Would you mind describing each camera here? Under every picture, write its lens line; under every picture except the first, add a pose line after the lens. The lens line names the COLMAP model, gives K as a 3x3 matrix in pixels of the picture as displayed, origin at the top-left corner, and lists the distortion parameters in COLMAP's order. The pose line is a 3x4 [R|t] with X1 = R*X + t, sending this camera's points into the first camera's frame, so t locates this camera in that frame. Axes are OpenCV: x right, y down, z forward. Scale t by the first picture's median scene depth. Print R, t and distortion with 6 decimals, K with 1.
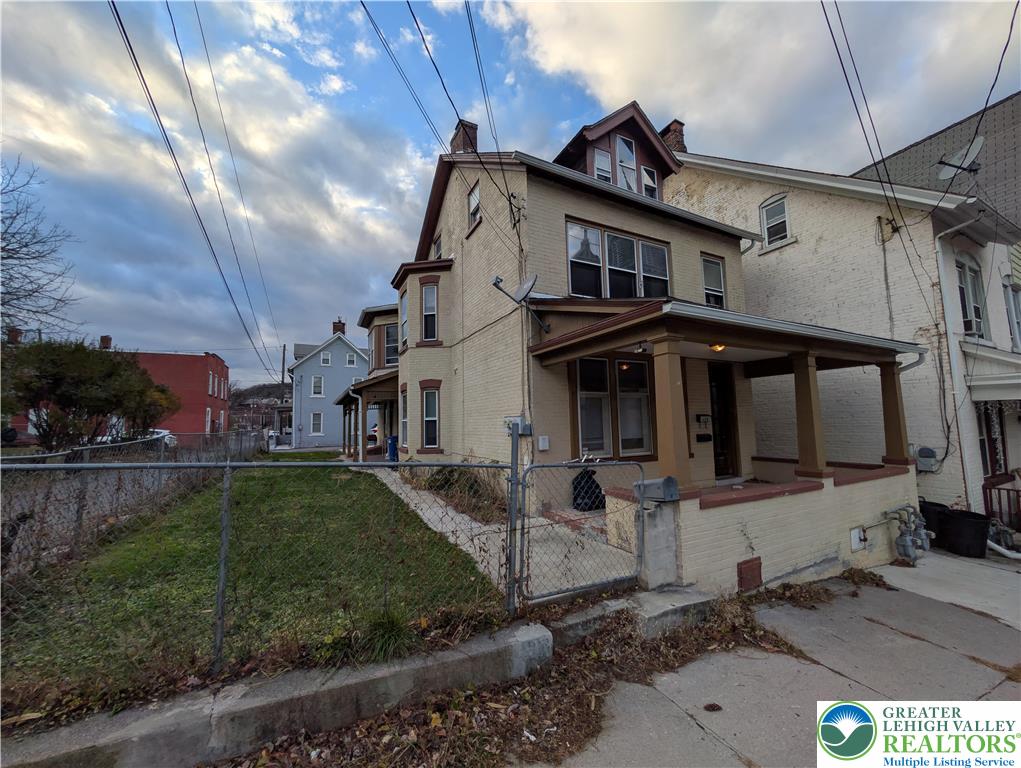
lens RADIAL K [[387.2, 0, 503.0], [0, 387.2, 388.7], [0, 0, 1]] dist [-0.003538, -0.000334]
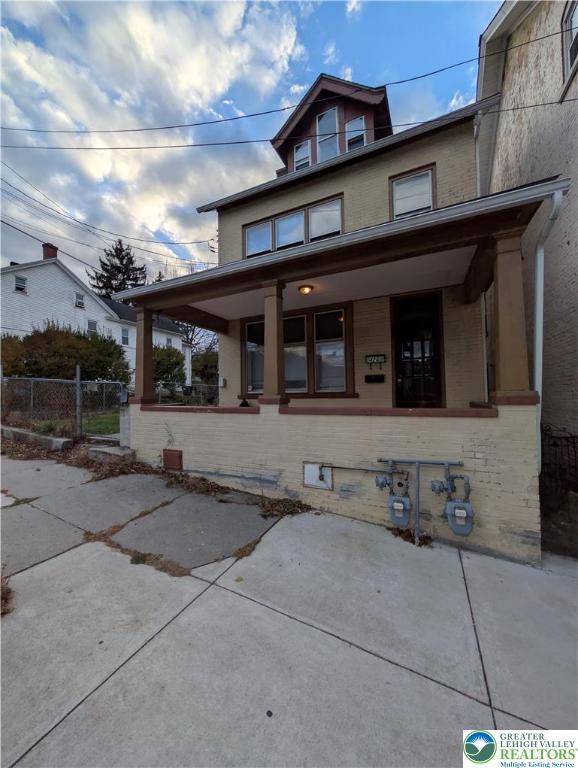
lens RADIAL K [[291.2, 0, 283.9], [0, 291.2, 385.2], [0, 0, 1]] dist [-0.003538, -0.000334]
pose [[0.605035, -0.017411, -0.796009, 1.632079], [0.072557, 0.996807, 0.033346, 0.173261], [0.792886, -0.077931, 0.604366, 0.624979]]
